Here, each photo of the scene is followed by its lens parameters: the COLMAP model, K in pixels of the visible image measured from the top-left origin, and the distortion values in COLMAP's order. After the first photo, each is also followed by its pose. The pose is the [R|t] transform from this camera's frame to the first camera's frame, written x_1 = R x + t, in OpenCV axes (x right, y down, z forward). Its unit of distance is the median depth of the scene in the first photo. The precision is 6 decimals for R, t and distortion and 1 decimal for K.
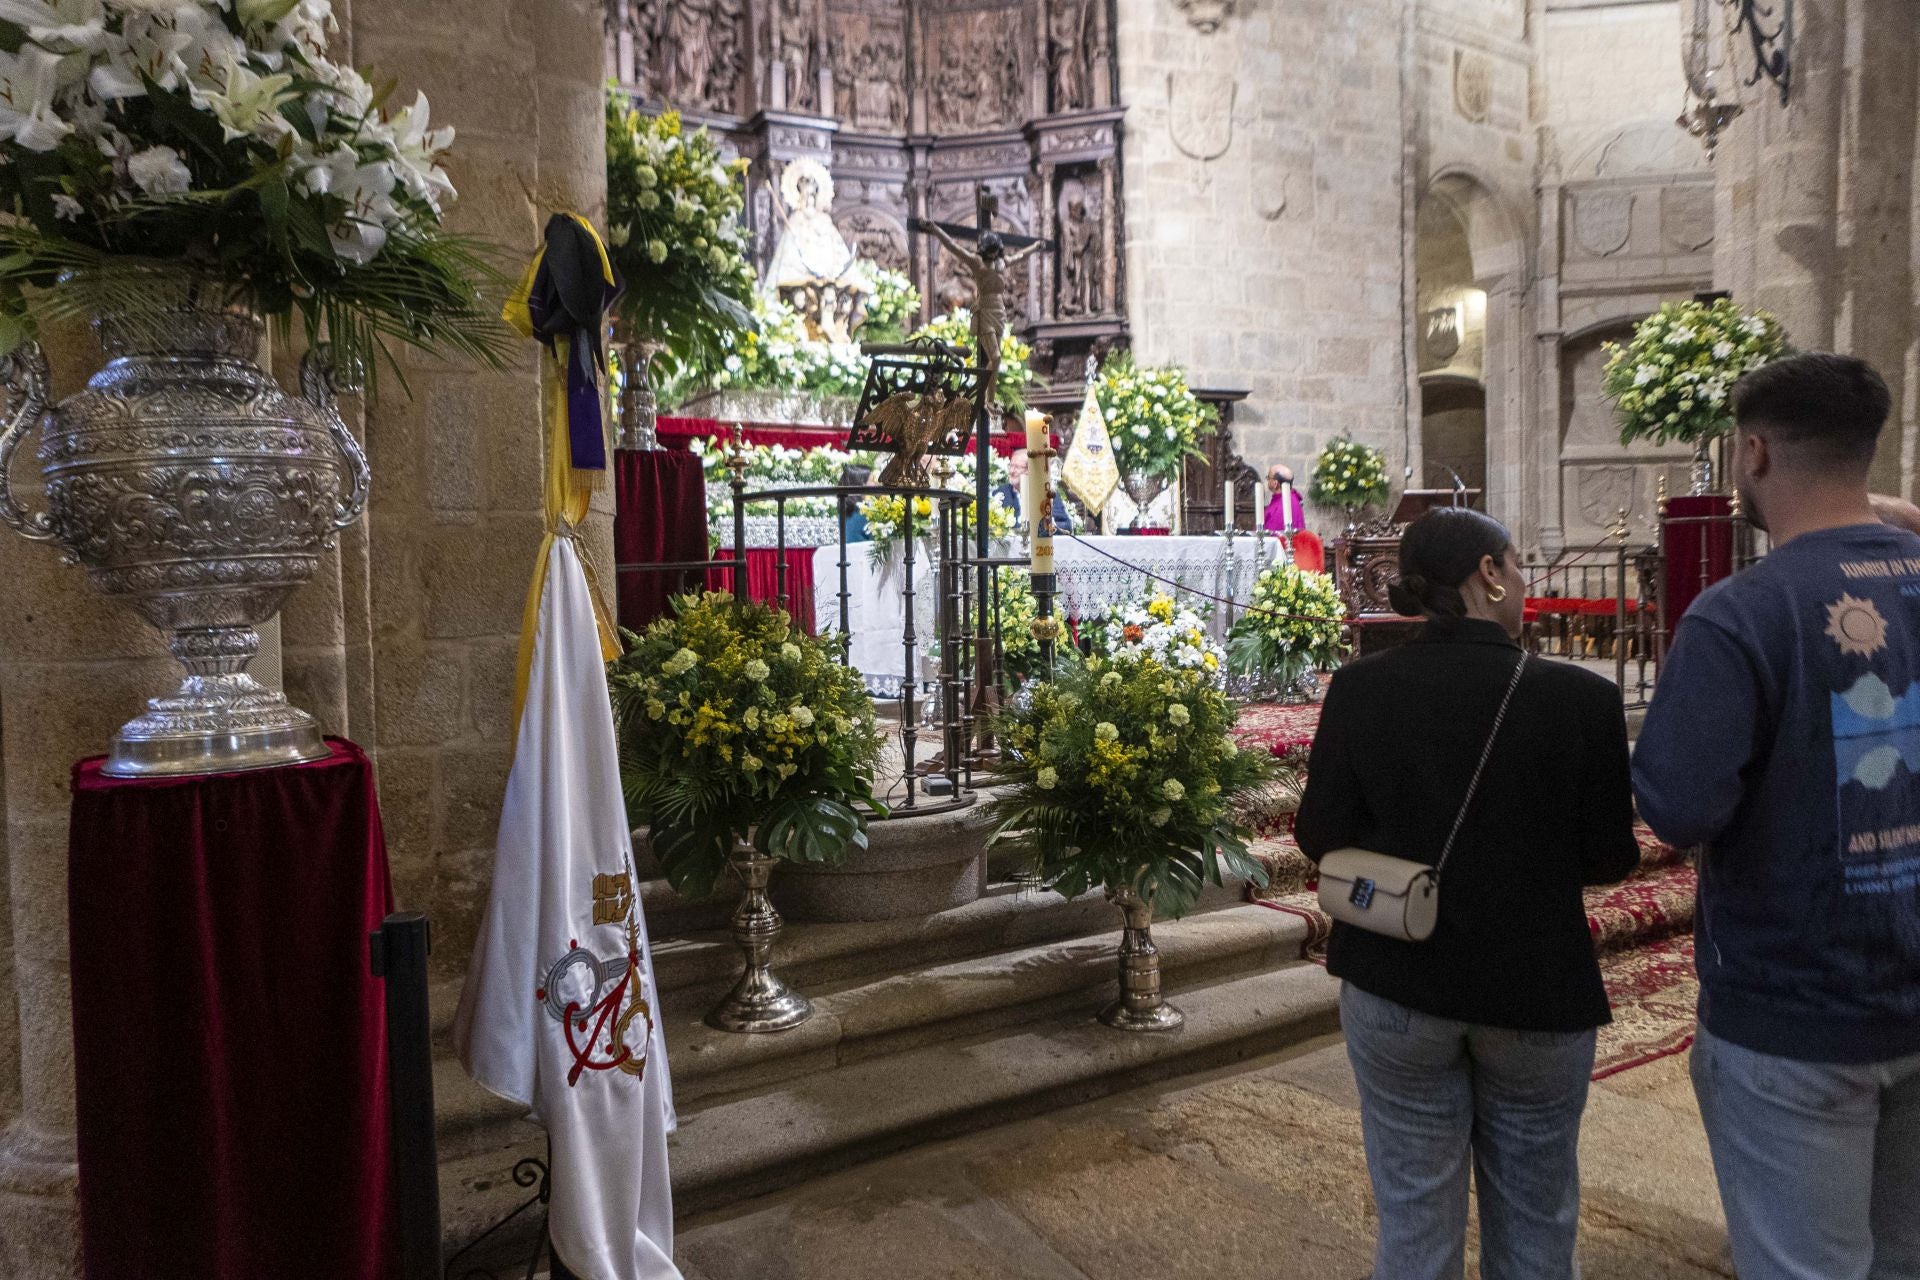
lens RADIAL K [[1294.5, 0, 947.3], [0, 1294.5, 655.7], [0, 0, 1]] dist [-0.043526, 0.034044]
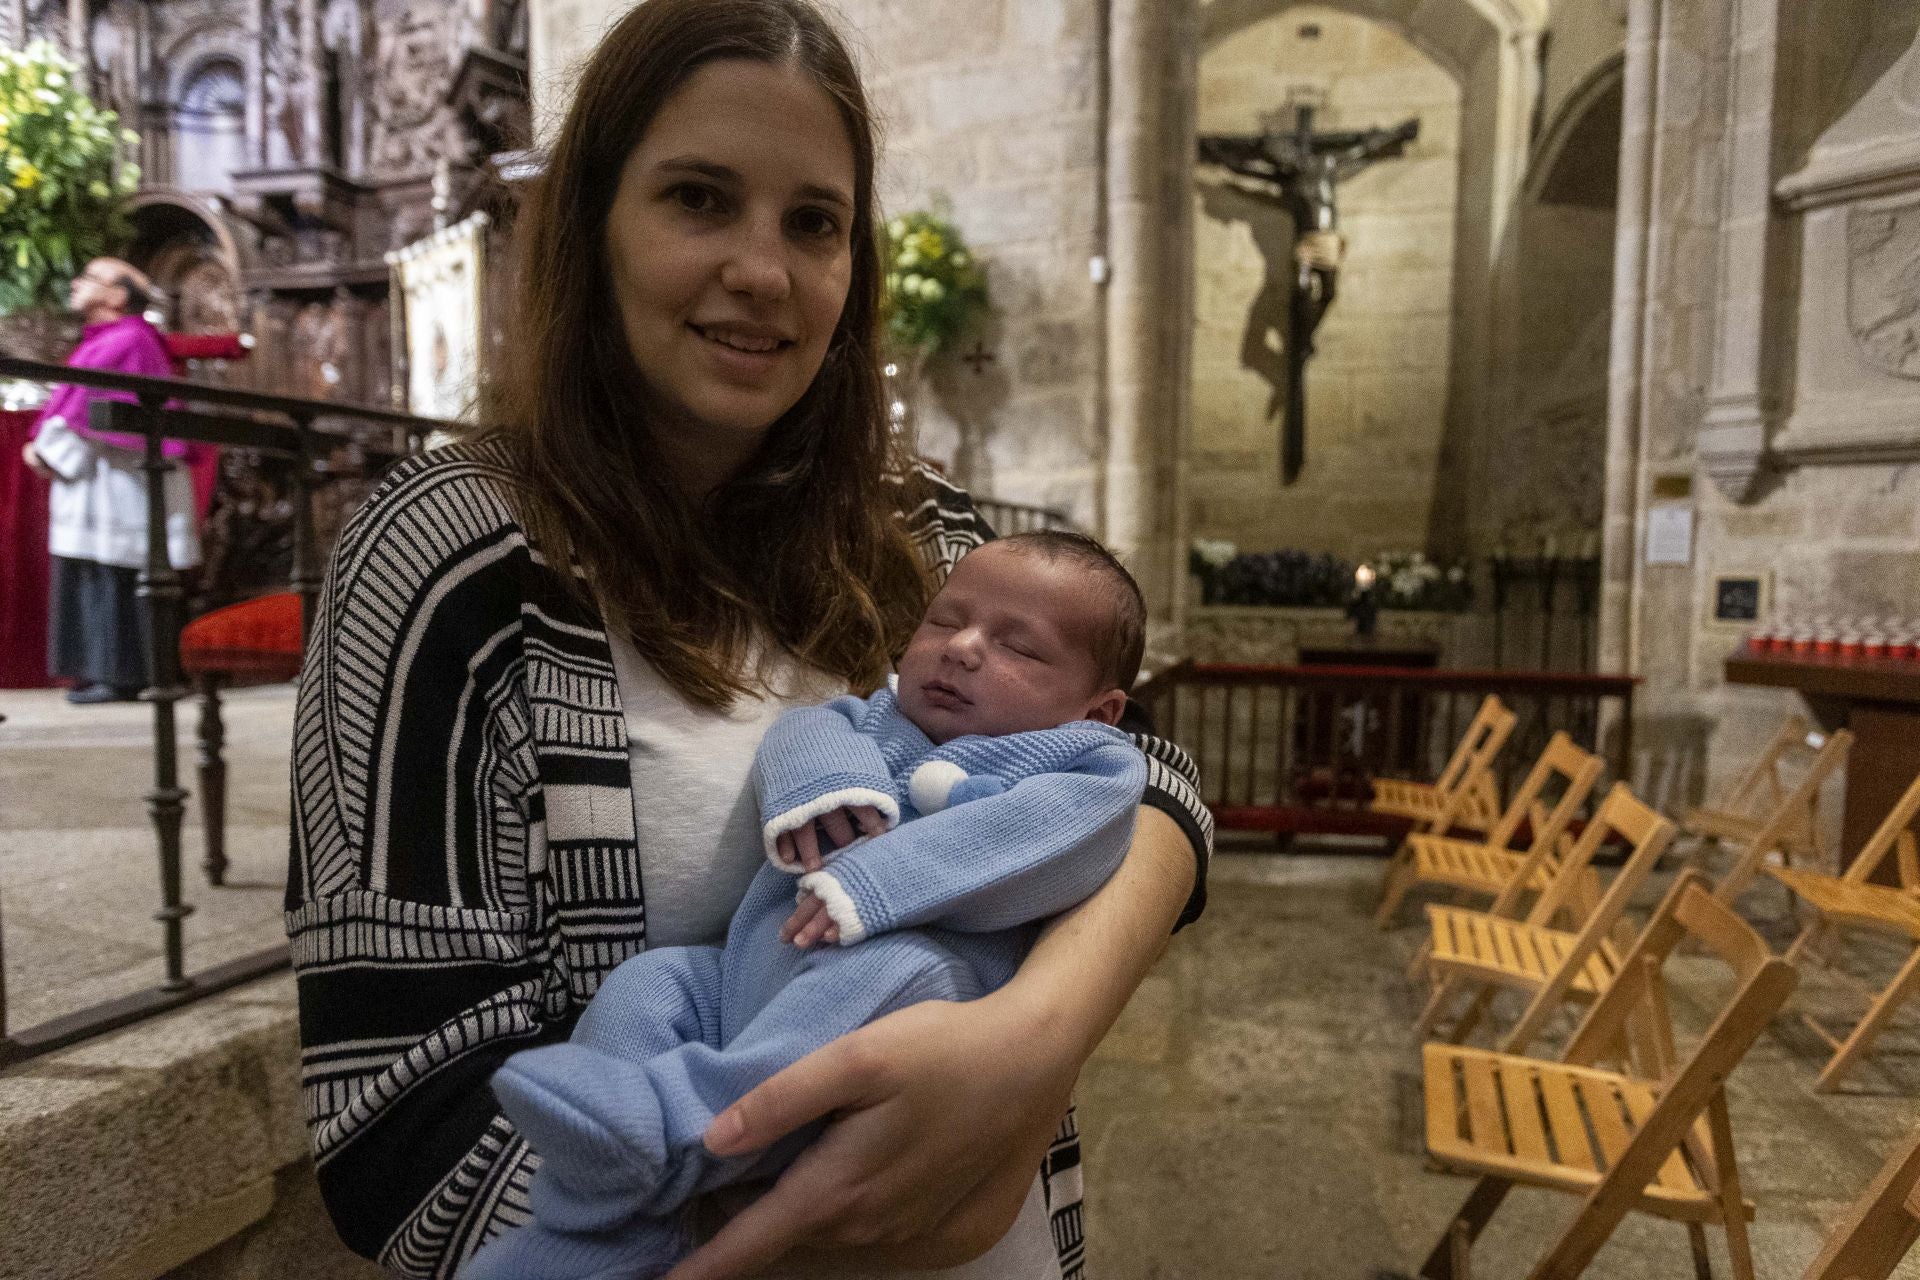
lens RADIAL K [[1105.5, 0, 964.9], [0, 1105.5, 624.6], [0, 0, 1]] dist [-0.003435, 0.004848]
pose [[0.761870, 0.068917, -0.644054, 0.747366], [-0.061259, 0.997533, 0.034276, -0.055074], [0.644827, 0.013340, 0.764212, 0.942850]]
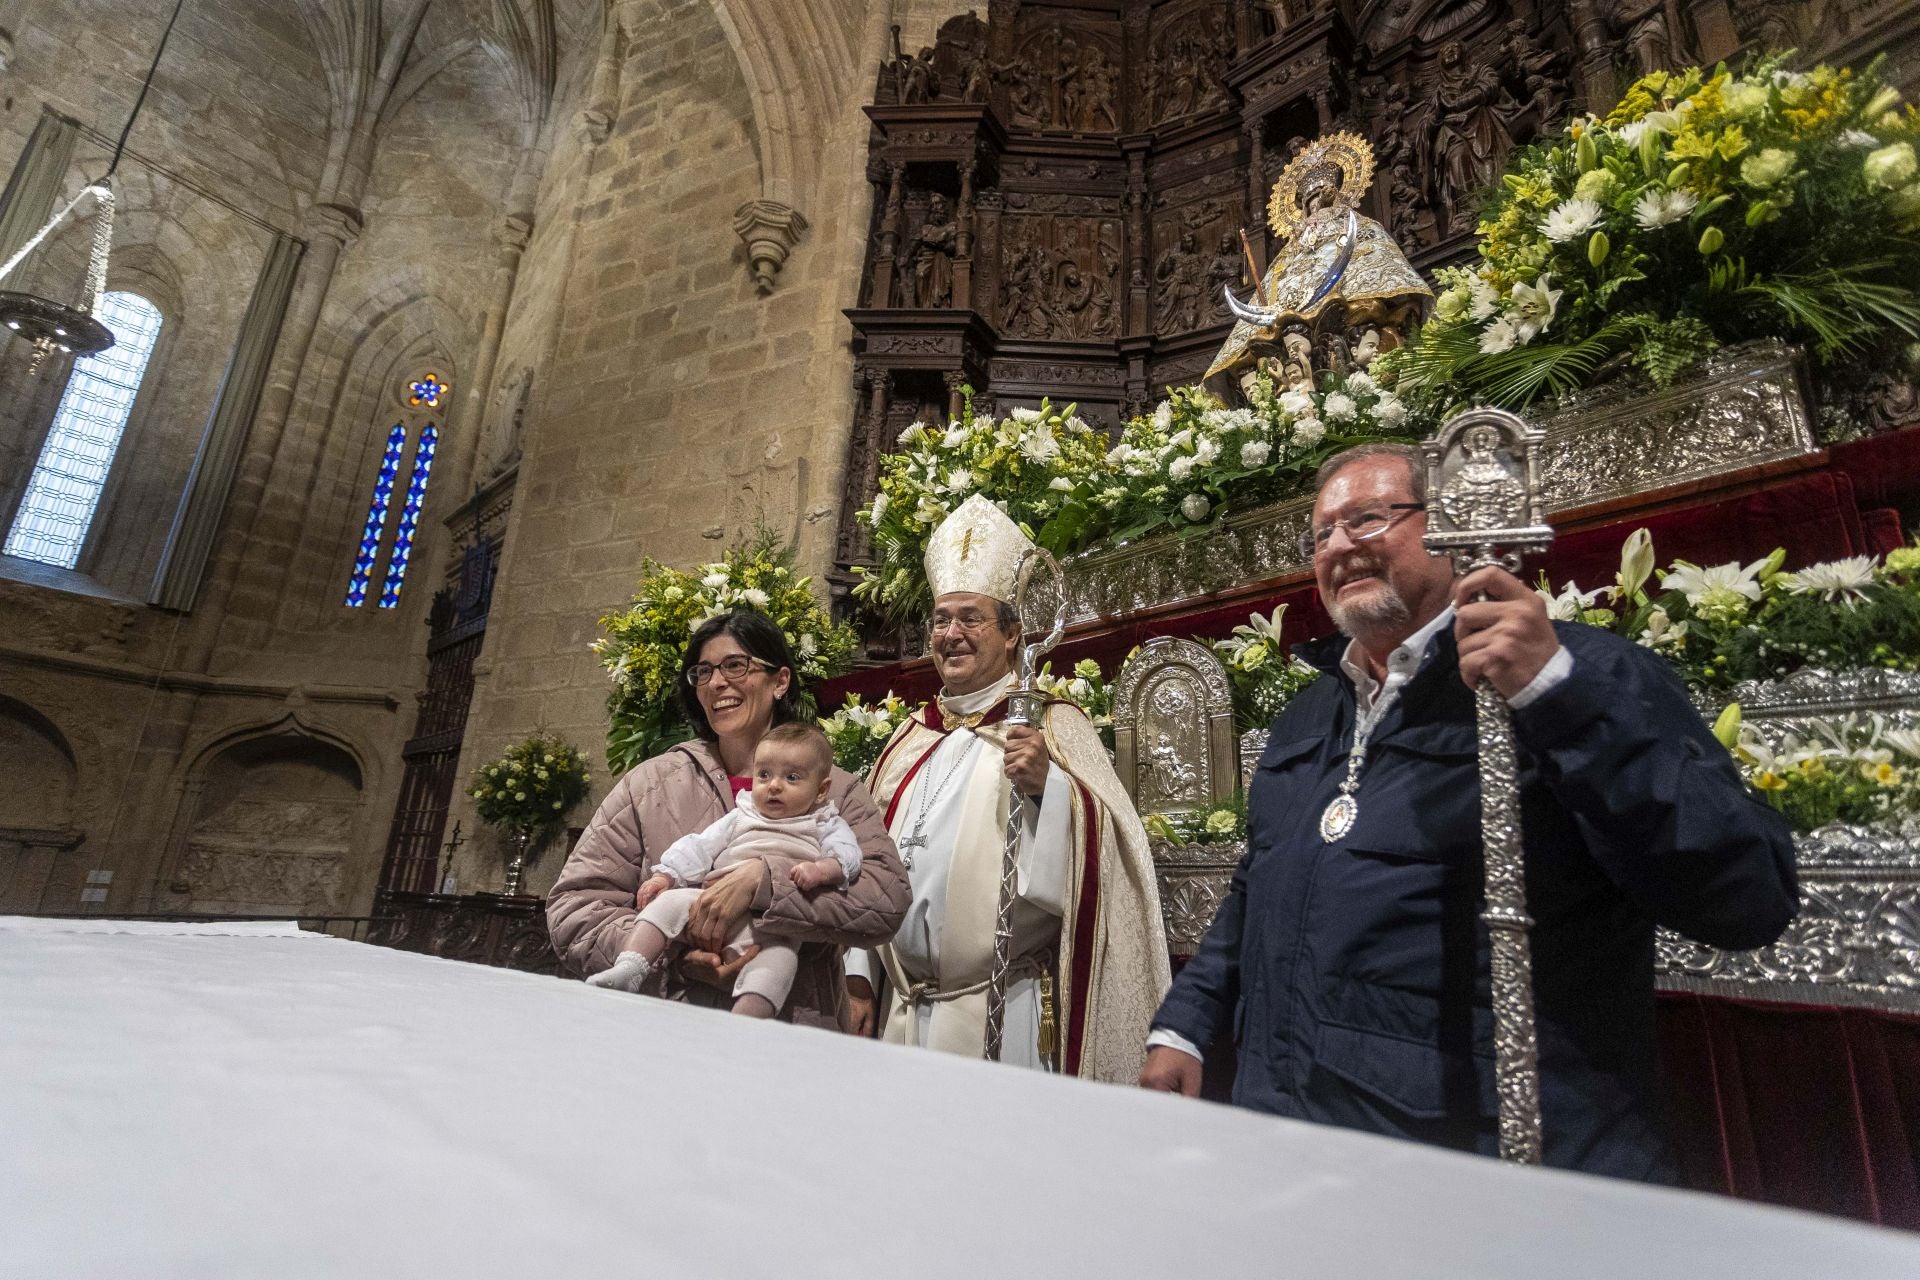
lens RADIAL K [[900.9, 0, 951.0], [0, 900.9, 639.4], [0, 0, 1]] dist [0.004601, 0.001193]
pose [[0.236982, -0.245445, -0.939998, 0.145484], [-0.108165, 0.954878, -0.276600, -0.079700], [0.965474, 0.167224, 0.199740, 0.810514]]
